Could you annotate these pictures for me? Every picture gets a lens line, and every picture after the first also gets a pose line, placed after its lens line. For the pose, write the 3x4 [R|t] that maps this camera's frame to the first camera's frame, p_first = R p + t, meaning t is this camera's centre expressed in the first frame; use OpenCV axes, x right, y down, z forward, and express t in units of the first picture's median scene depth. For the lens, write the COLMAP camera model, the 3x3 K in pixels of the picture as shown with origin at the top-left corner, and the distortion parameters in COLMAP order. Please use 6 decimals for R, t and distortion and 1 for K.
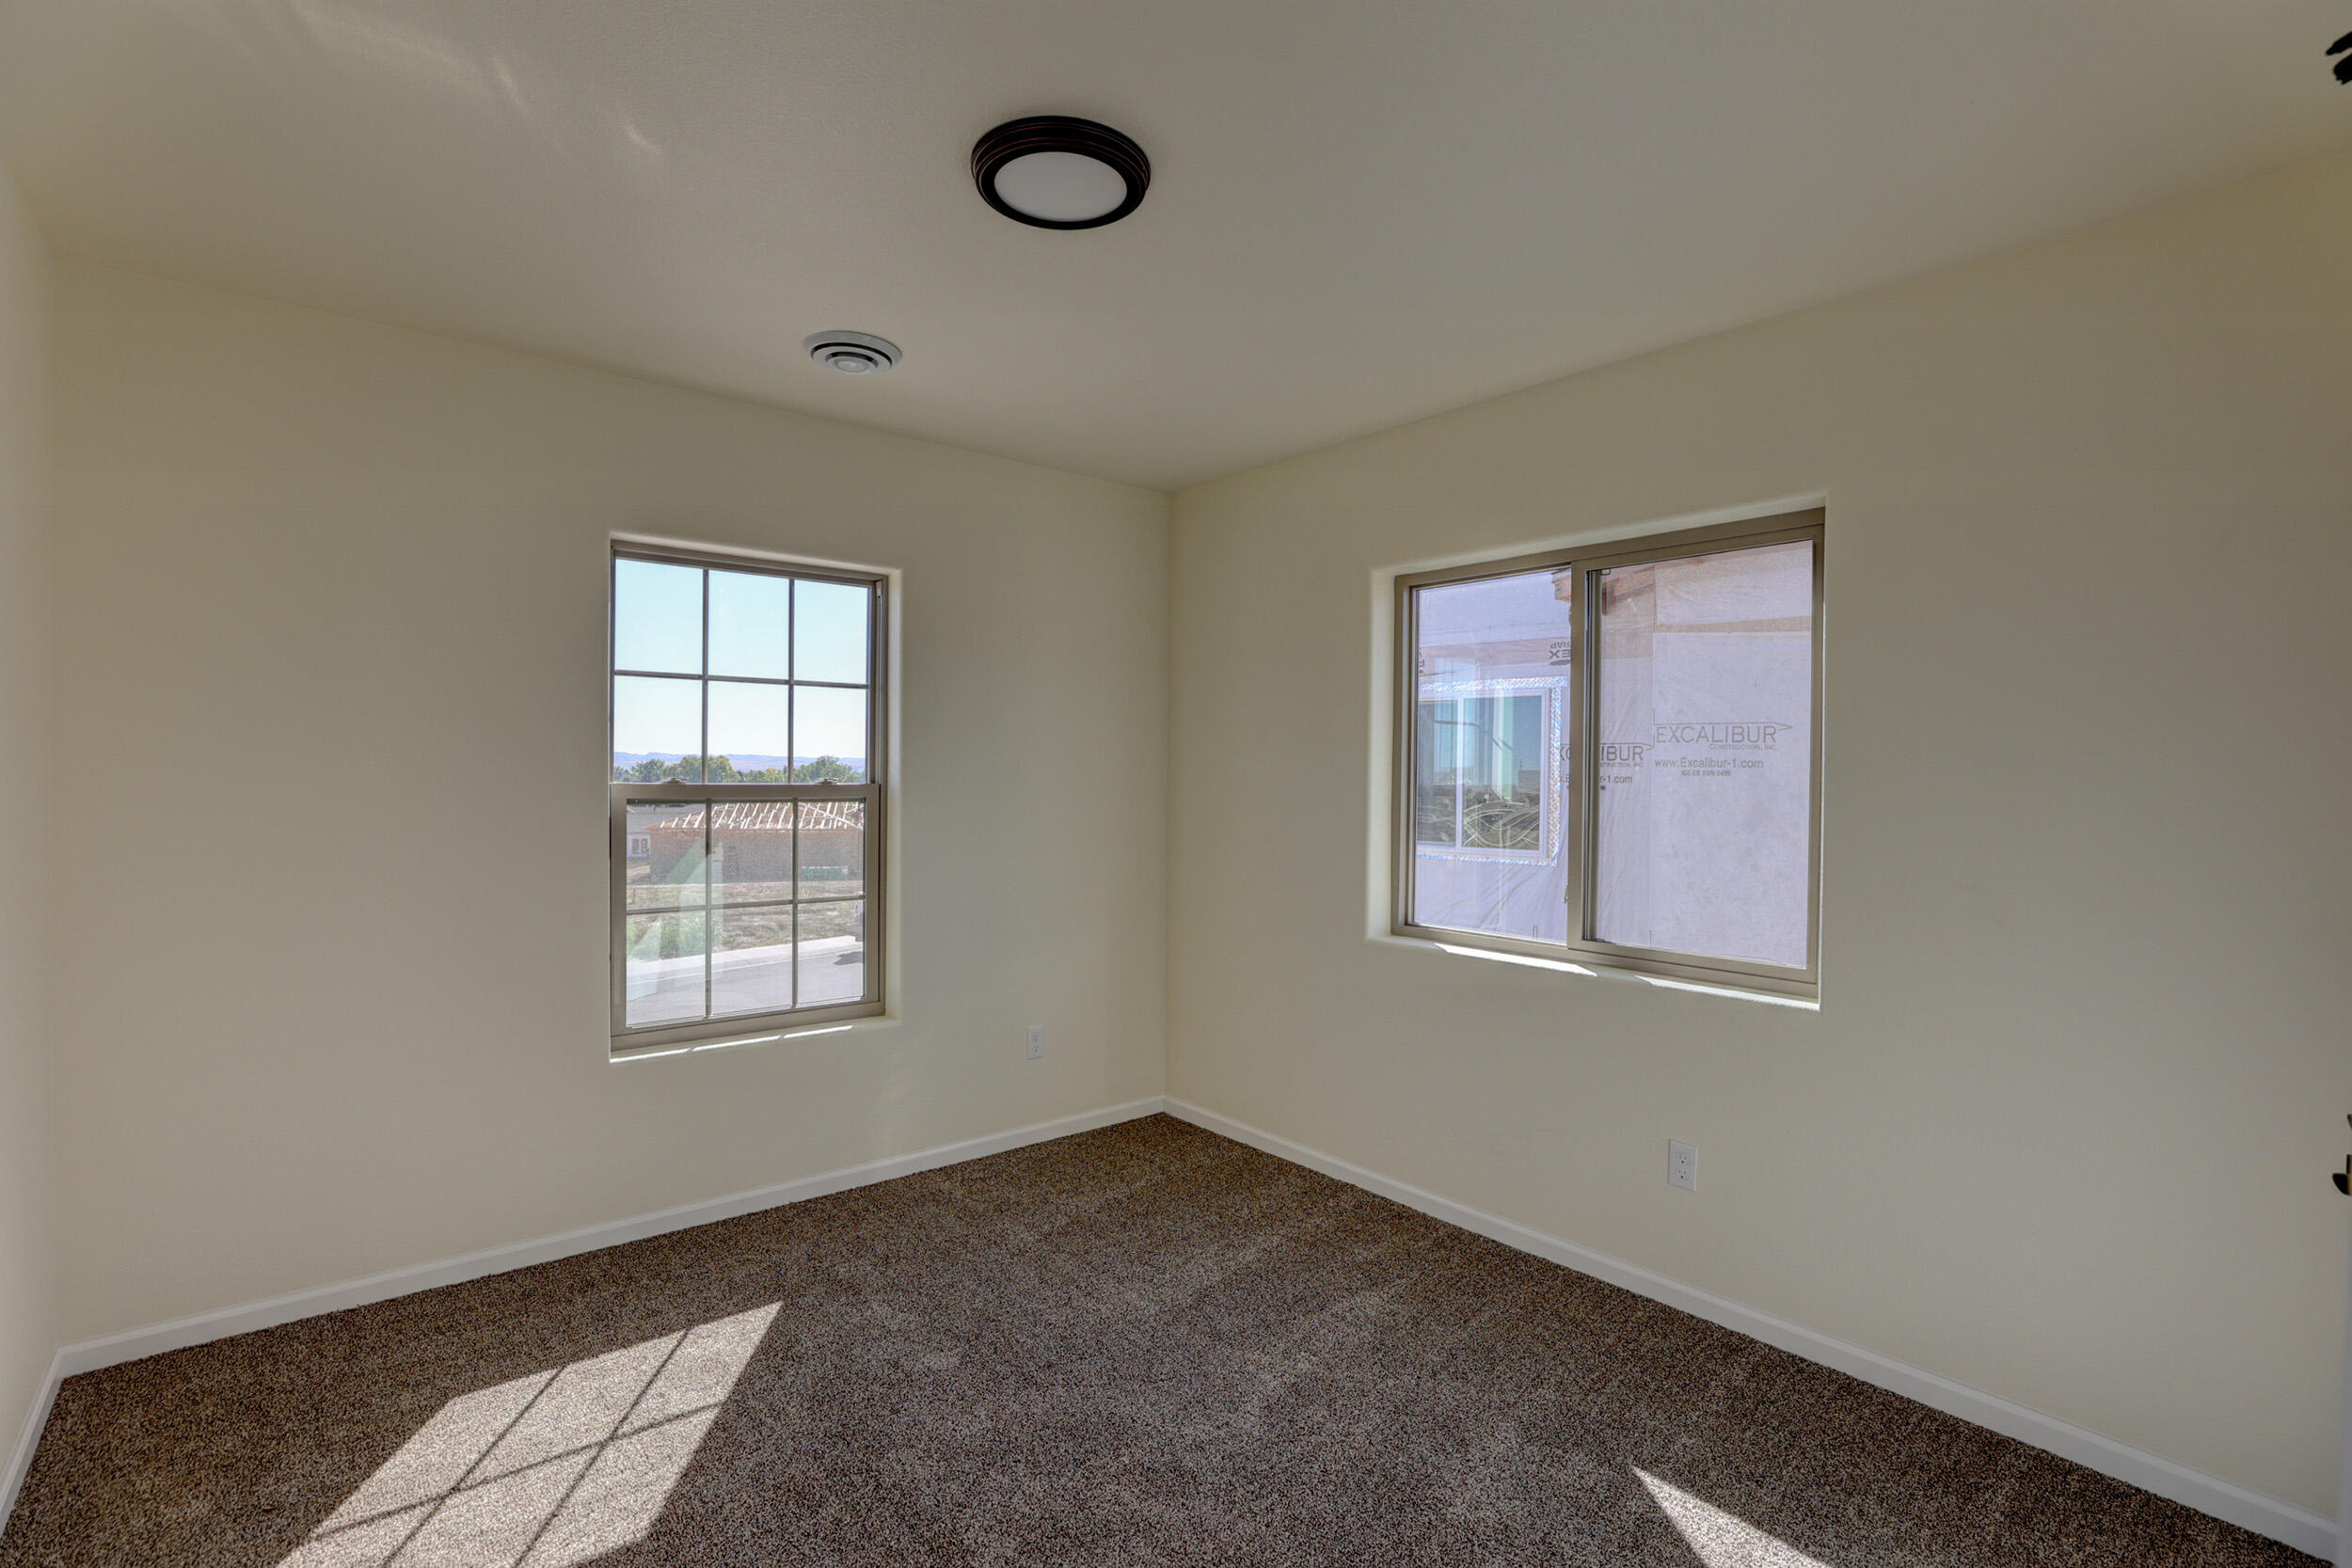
lens RADIAL K [[1097.8, 0, 1176.0], [0, 1097.8, 784.0], [0, 0, 1]] dist [-0.042955, 0.013071]
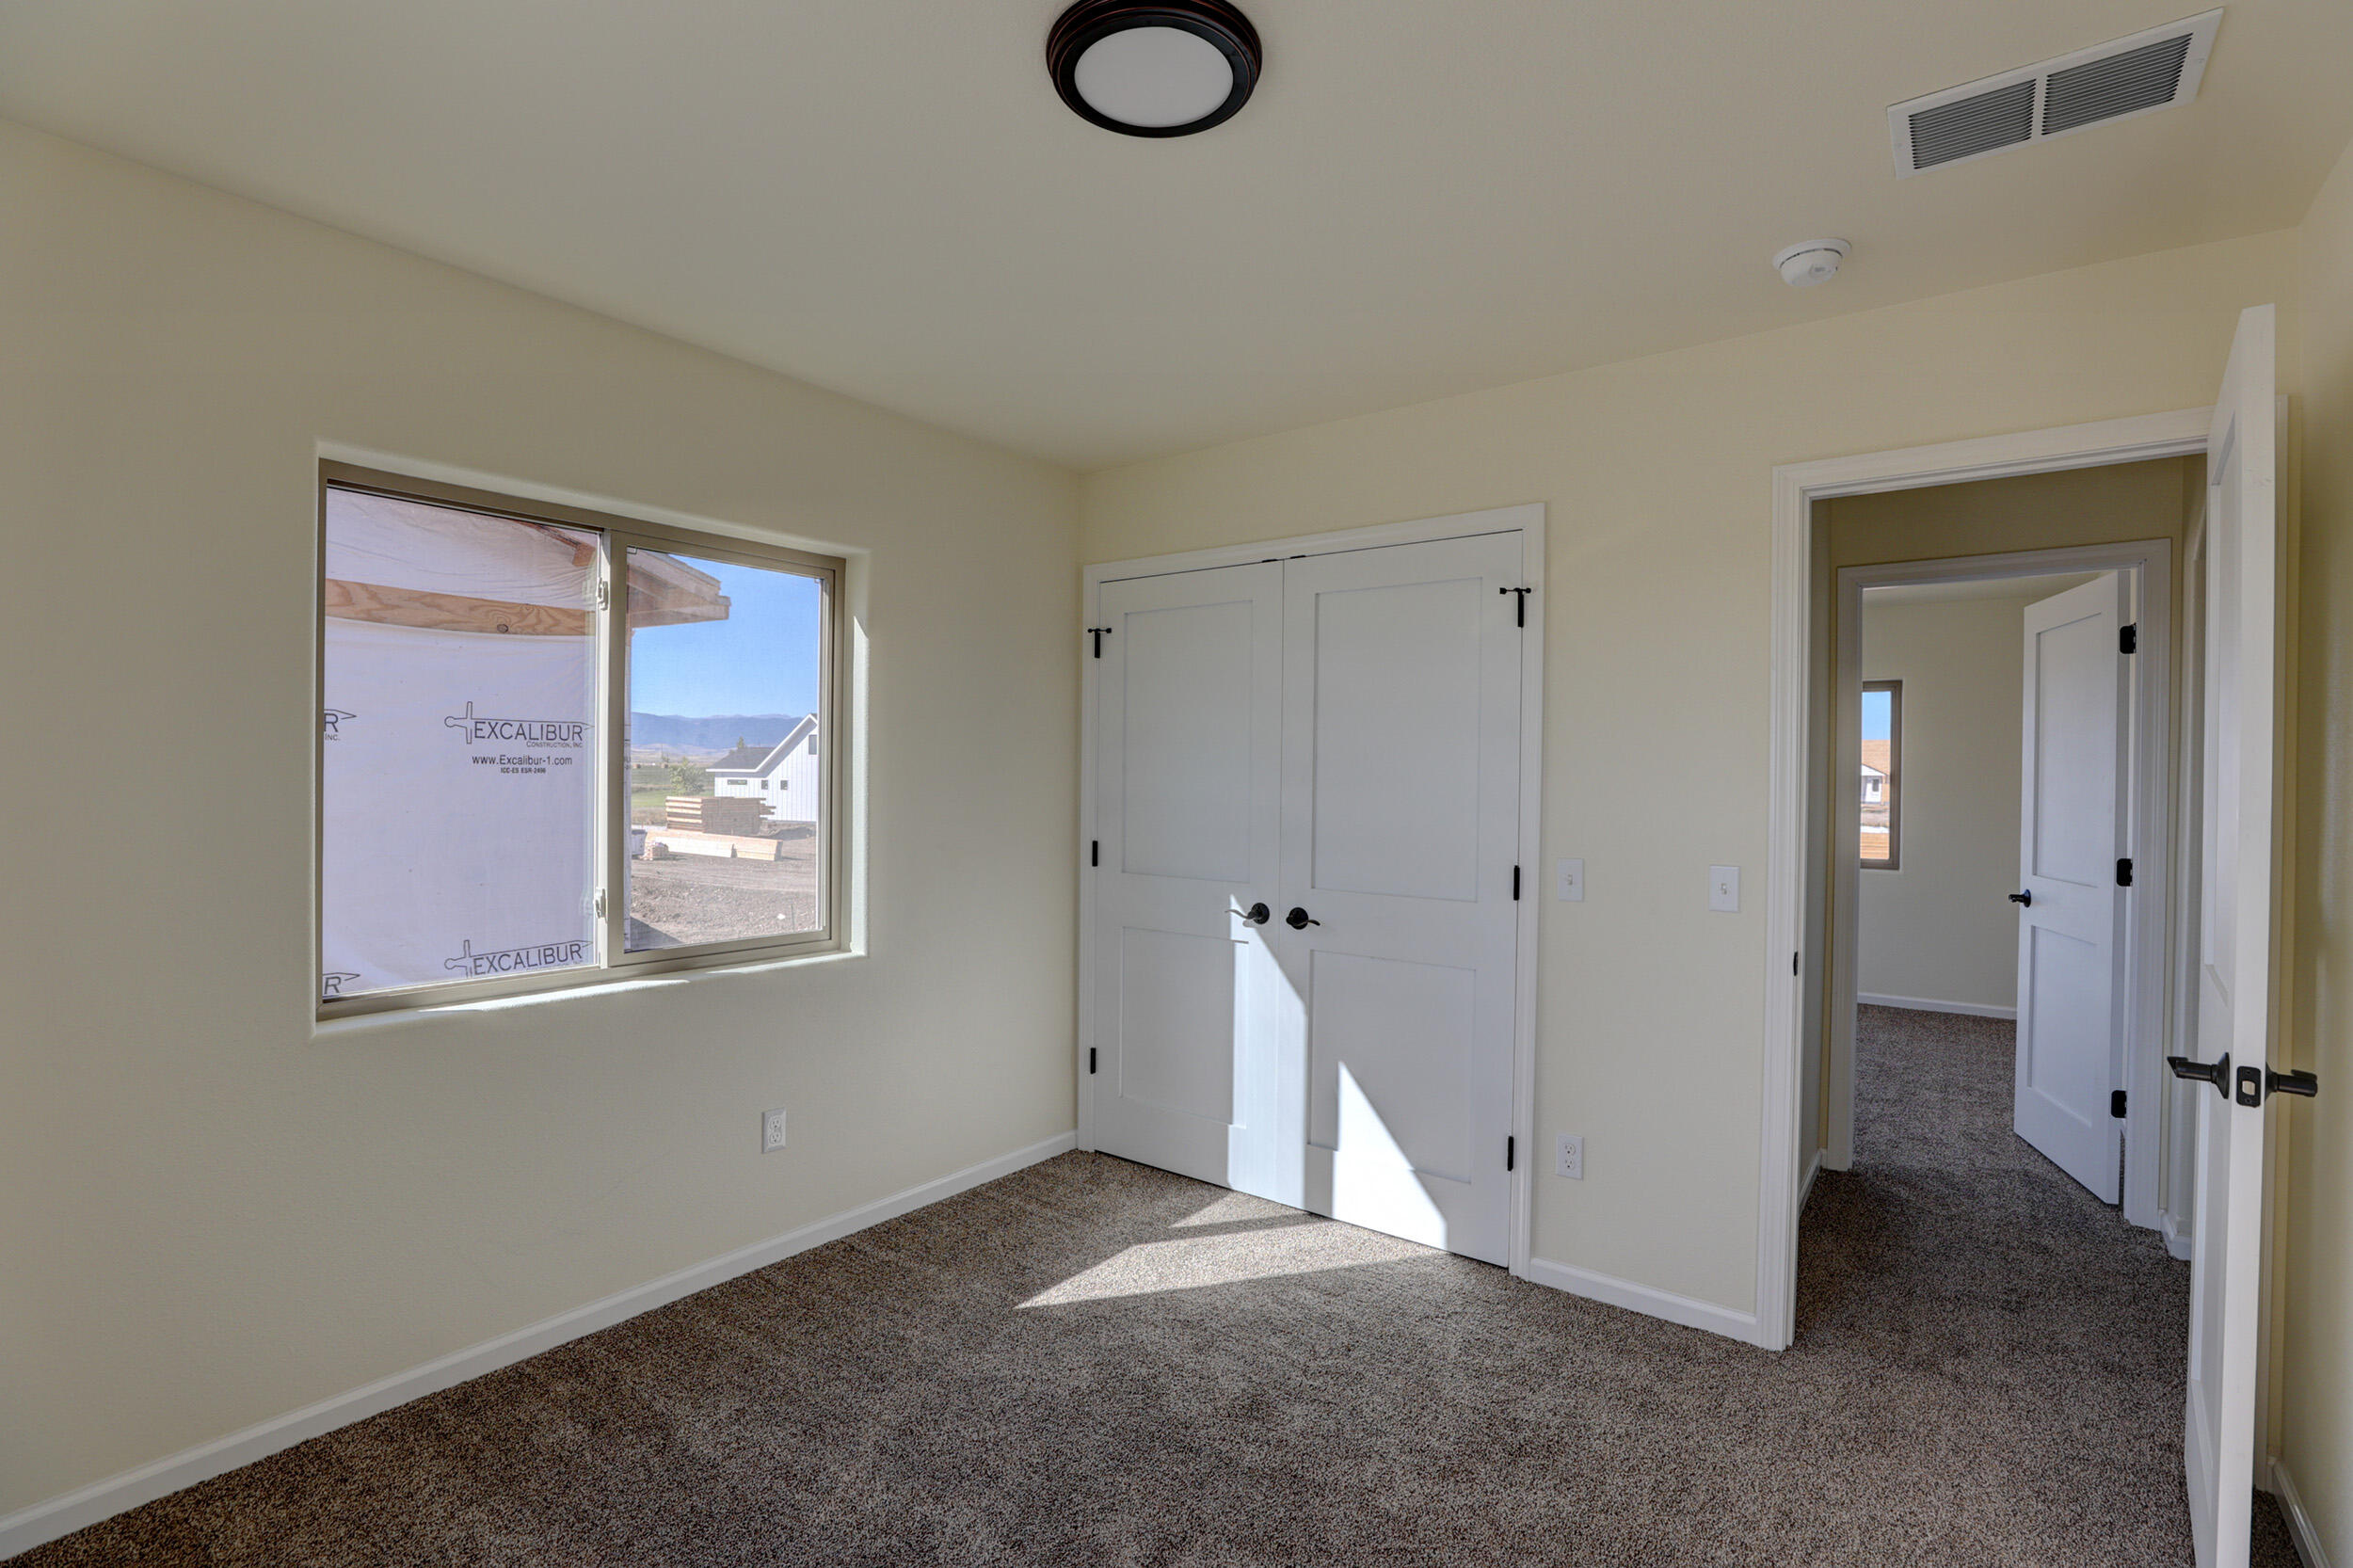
lens RADIAL K [[1076.8, 0, 1172.1], [0, 1076.8, 783.5], [0, 0, 1]] dist [-0.046075, 0.013703]
pose [[-0.220127, -0.021097, 0.975243, -1.990827], [-0.001245, 0.999771, 0.021347, -0.074183], [-0.975470, 0.003485, -0.220103, 2.510691]]
